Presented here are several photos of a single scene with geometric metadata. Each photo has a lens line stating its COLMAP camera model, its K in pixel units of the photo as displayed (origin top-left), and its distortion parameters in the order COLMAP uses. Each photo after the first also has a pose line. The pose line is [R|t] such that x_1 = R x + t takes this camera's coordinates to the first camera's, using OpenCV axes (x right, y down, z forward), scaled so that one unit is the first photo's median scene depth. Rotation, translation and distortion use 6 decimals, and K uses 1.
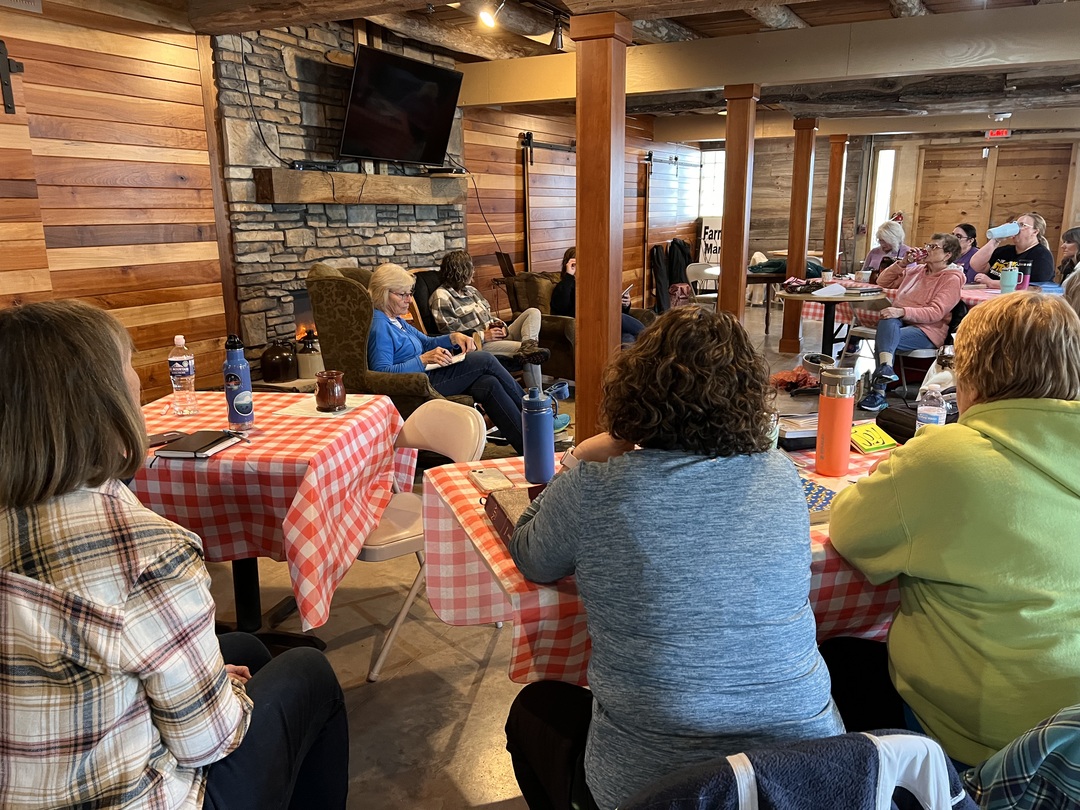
lens RADIAL K [[821.7, 0, 543.2], [0, 821.7, 411.5], [0, 0, 1]] dist [0.049268, -0.013029]
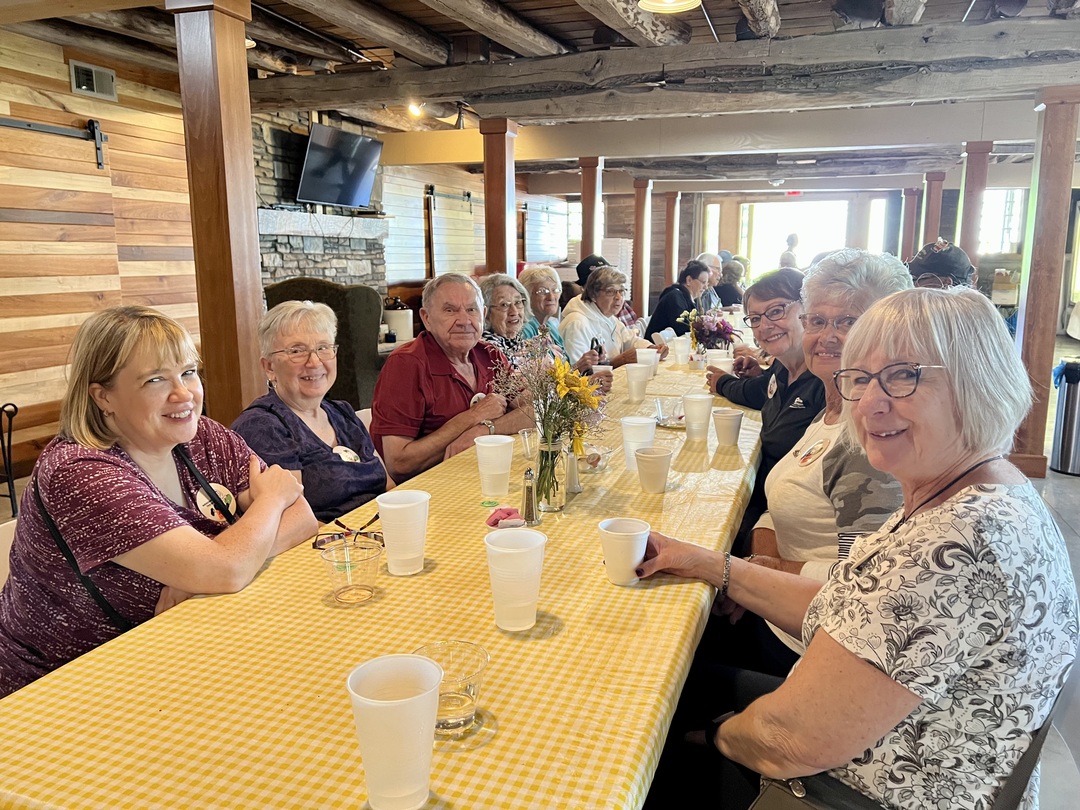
lens RADIAL K [[821.7, 0, 539.8], [0, 821.7, 400.0], [0, 0, 1]] dist [0.049268, -0.013029]
pose [[0.989229, -0.019742, 0.145037, -0.059004], [0.029664, 0.997341, -0.066570, 0.107692], [-0.143338, 0.070155, 0.987184, -0.336244]]
